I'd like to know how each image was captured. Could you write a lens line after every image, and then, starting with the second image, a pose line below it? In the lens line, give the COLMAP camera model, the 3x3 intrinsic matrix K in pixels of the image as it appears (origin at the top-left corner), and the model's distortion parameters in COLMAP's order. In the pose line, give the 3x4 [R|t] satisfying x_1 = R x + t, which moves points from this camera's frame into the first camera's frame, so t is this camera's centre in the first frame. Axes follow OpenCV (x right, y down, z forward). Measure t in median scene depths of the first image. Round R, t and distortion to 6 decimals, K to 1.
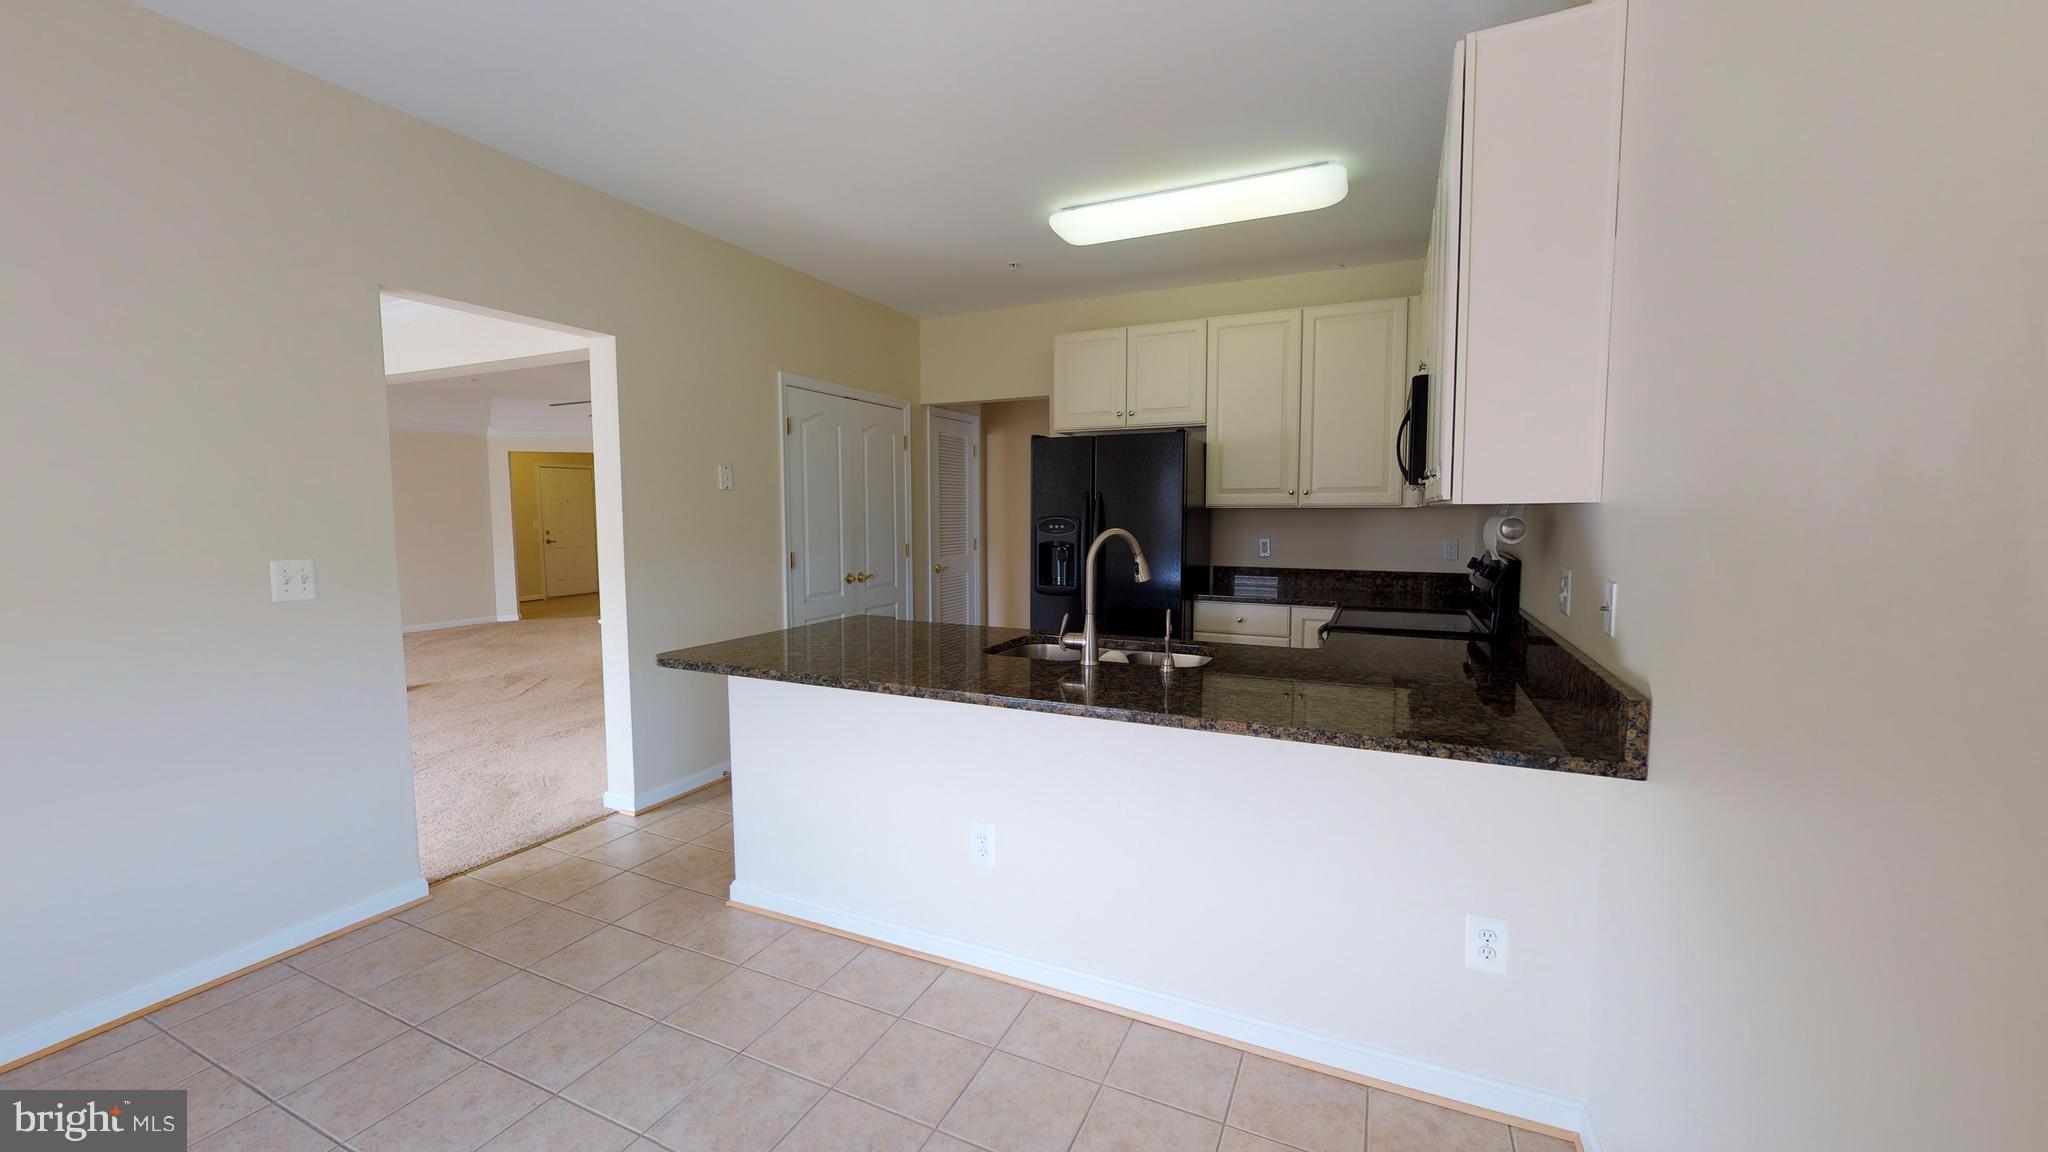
lens RADIAL K [[788.8, 0, 1014.8], [0, 788.8, 570.5], [0, 0, 1]] dist [0.000563, -0.000536]
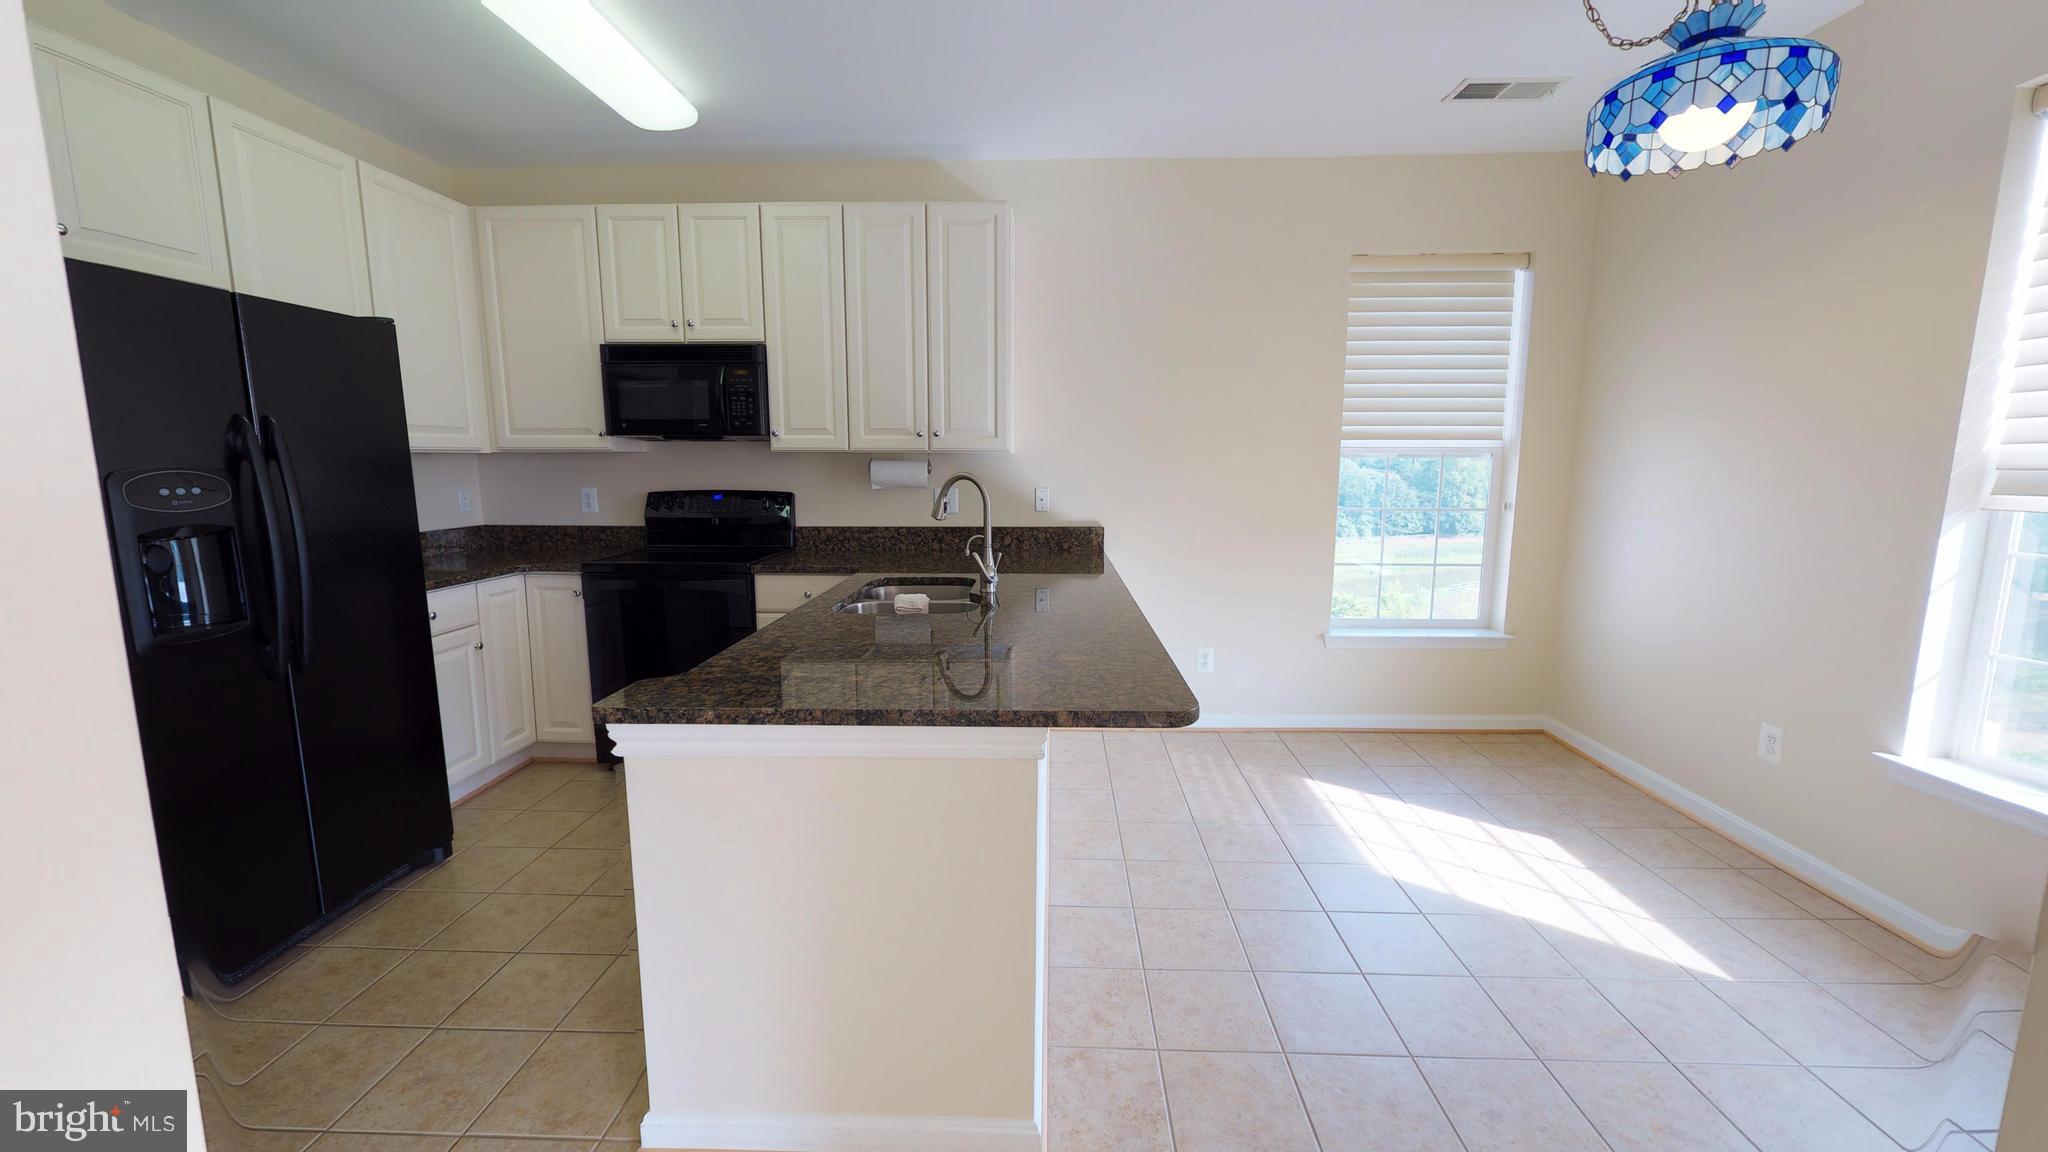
lens RADIAL K [[795.7, 0, 1029.1], [0, 795.7, 575.9], [0, 0, 1]] dist [-0.001800, -0.000117]
pose [[-0.415991, -0.125213, 0.900707, -0.940041], [0.070717, 0.983021, 0.169316, -0.089691], [-0.906615, 0.134129, -0.400073, 1.370423]]
